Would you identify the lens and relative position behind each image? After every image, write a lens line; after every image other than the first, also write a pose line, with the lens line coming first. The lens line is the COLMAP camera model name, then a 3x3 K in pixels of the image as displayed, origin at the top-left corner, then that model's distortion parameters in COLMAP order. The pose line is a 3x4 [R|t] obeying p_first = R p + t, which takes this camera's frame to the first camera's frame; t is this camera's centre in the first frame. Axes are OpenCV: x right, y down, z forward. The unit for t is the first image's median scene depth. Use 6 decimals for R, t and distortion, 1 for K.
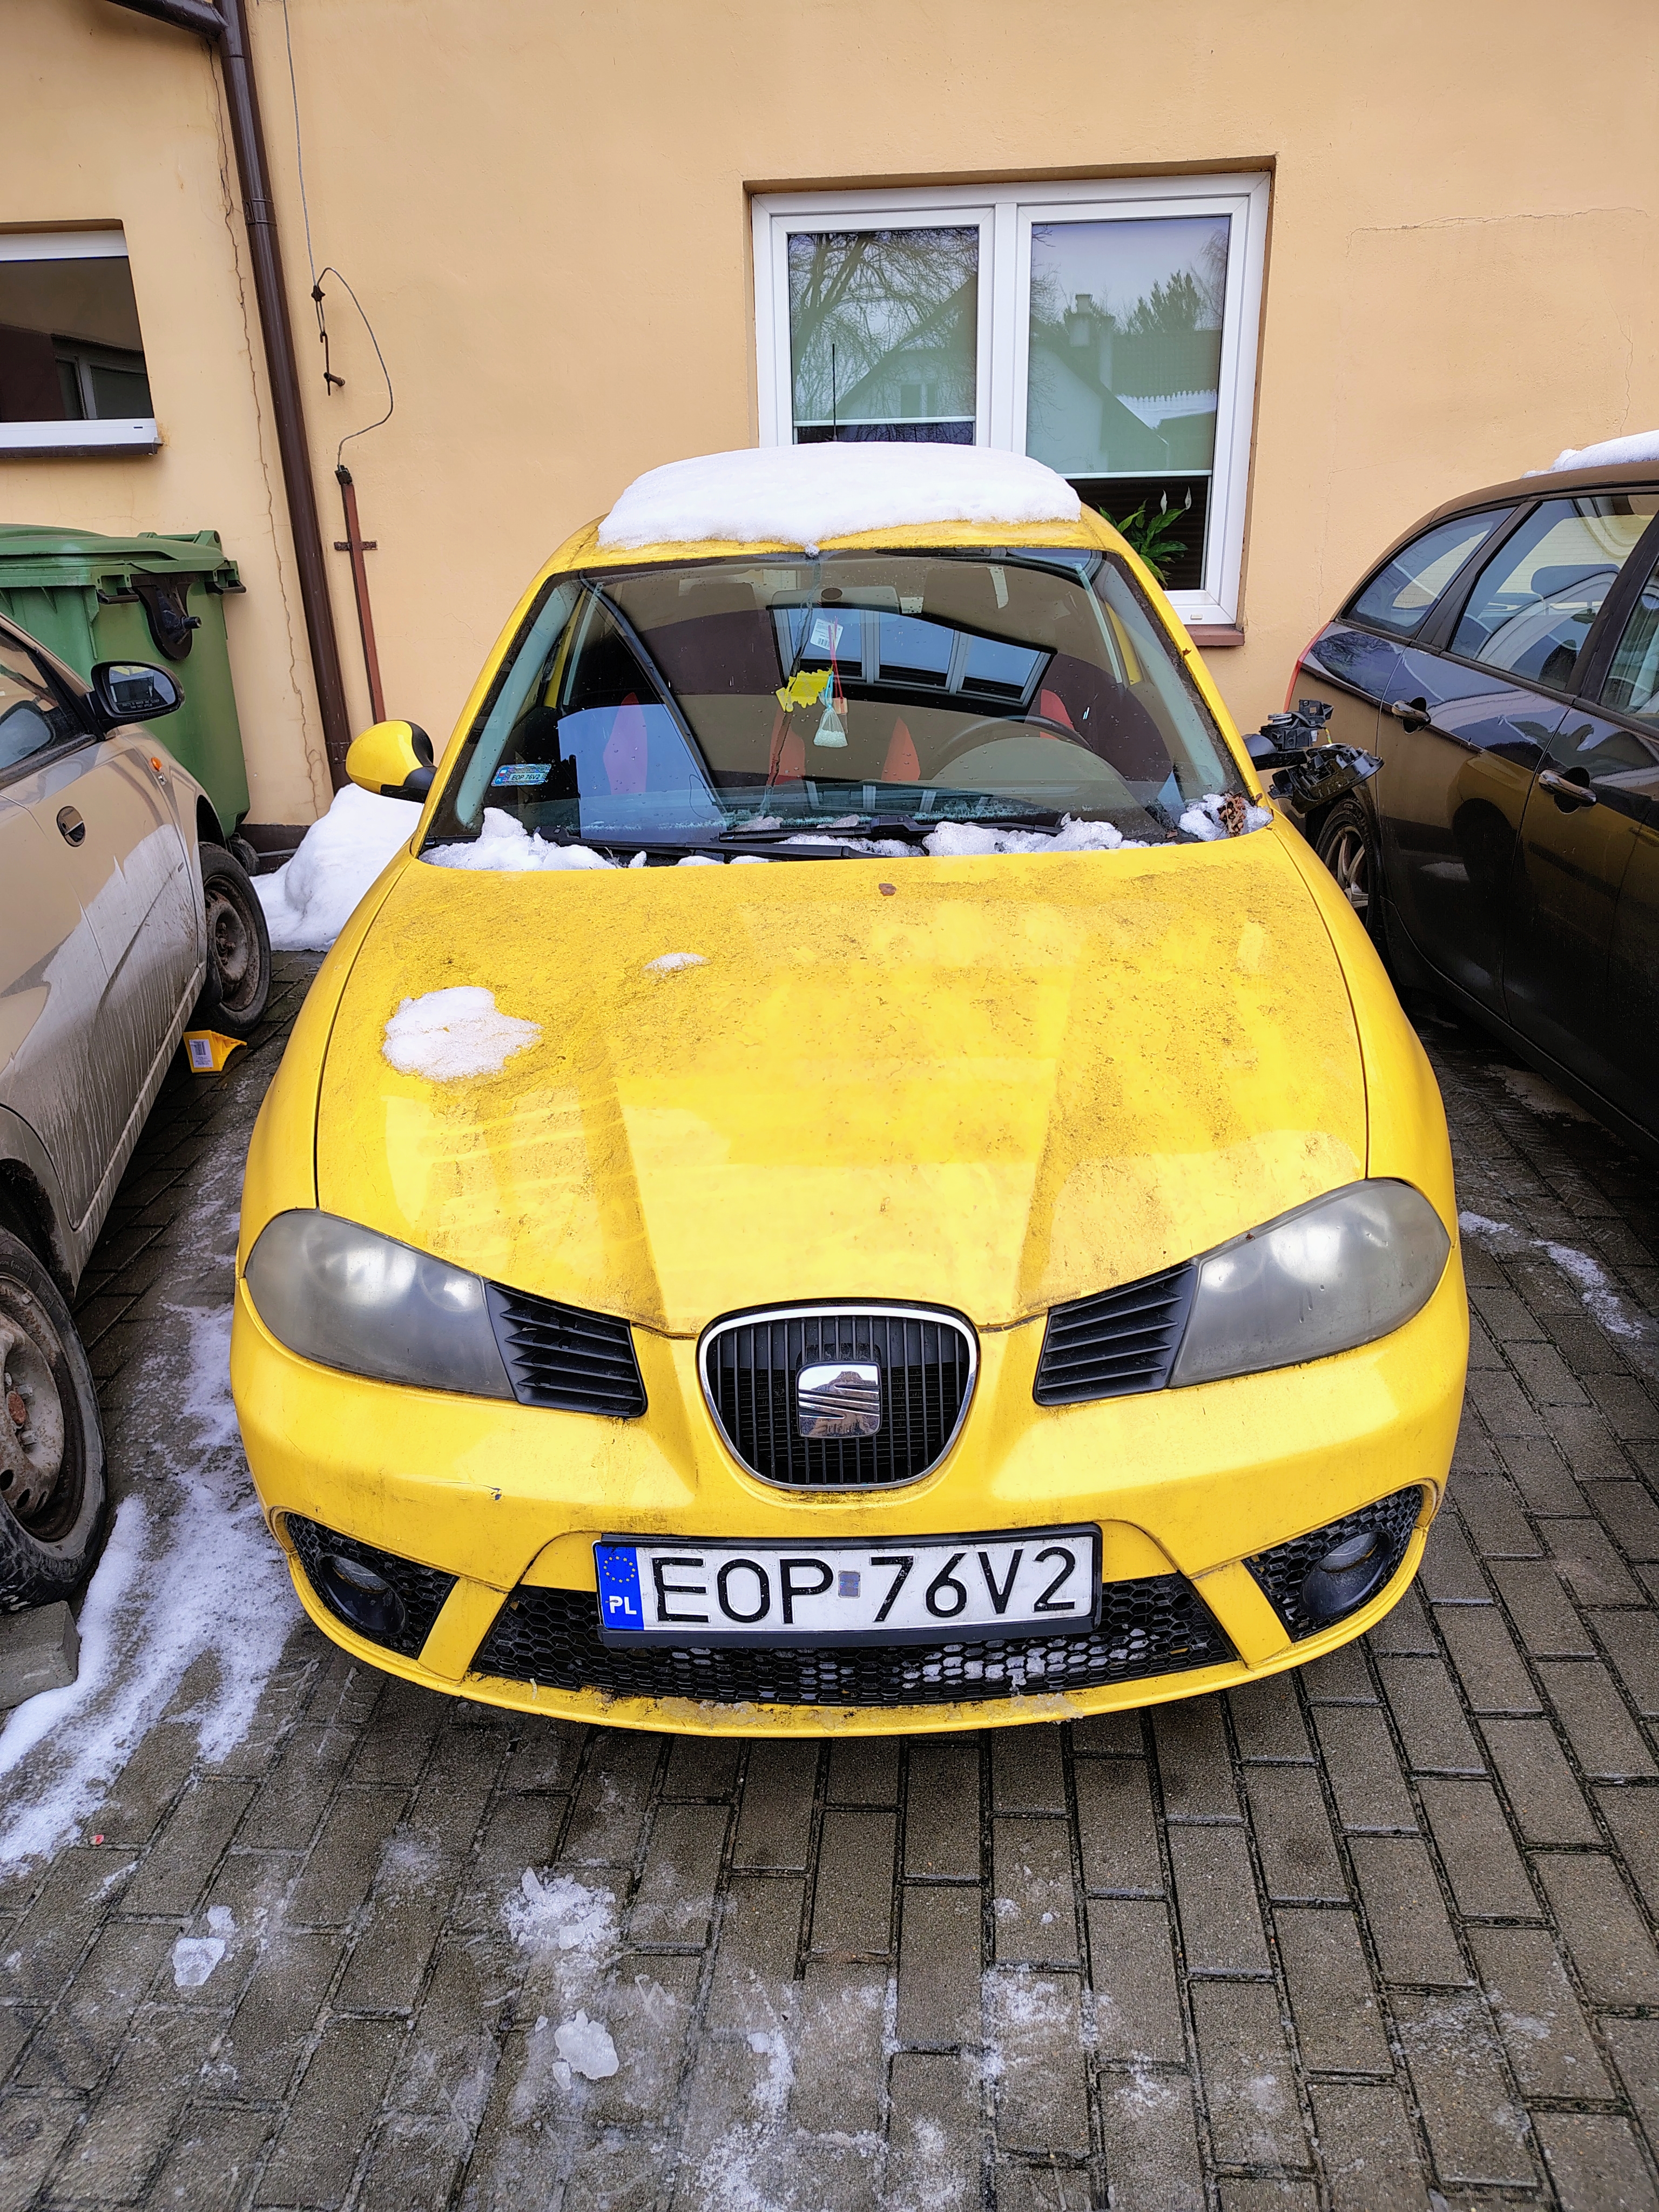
lens RADIAL K [[1603.4, 0, 823.7], [0, 1603.4, 1160.1], [0, 0, 1]] dist [0.002404, 0.006521]
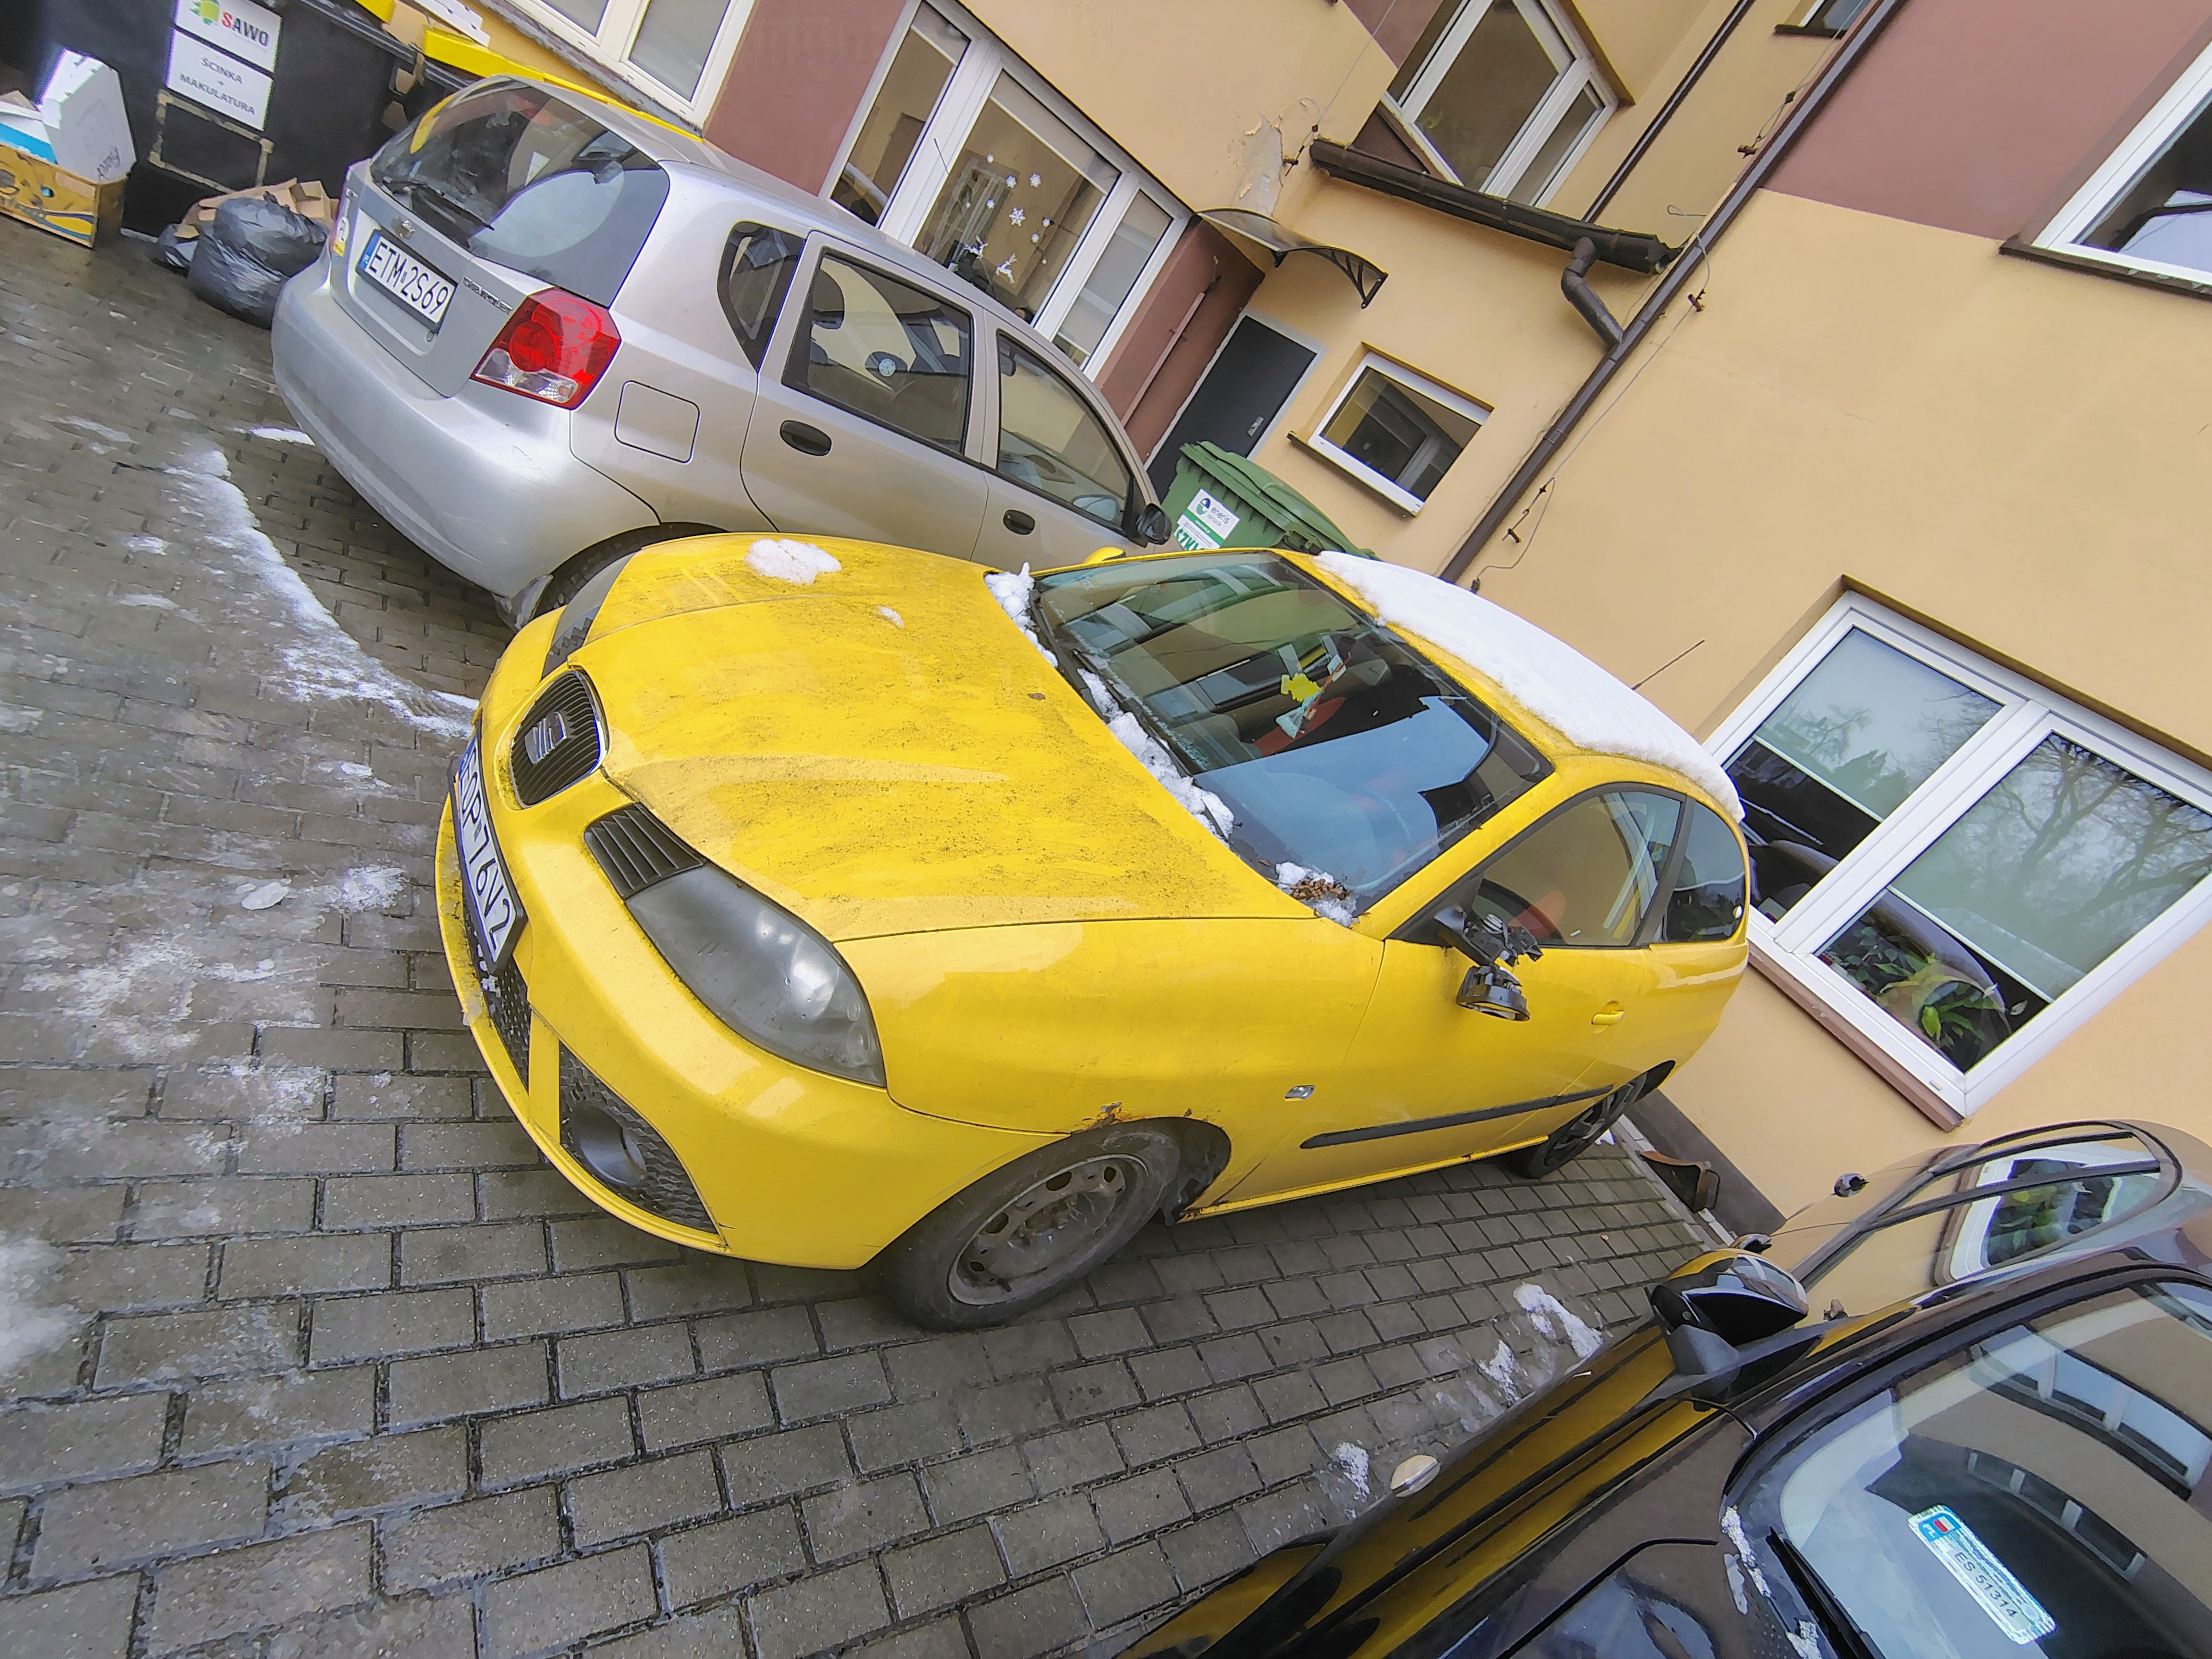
lens RADIAL K [[1068.1, 0, 1106.0], [0, 1068.1, 829.5], [0, 0, 1]] dist [-0.014272, 0.007062]
pose [[0.471371, 0.635877, -0.611122, 0.902295], [-0.761642, 0.642861, 0.081431, -0.275143], [0.444647, 0.427072, 0.787336, 0.441121]]
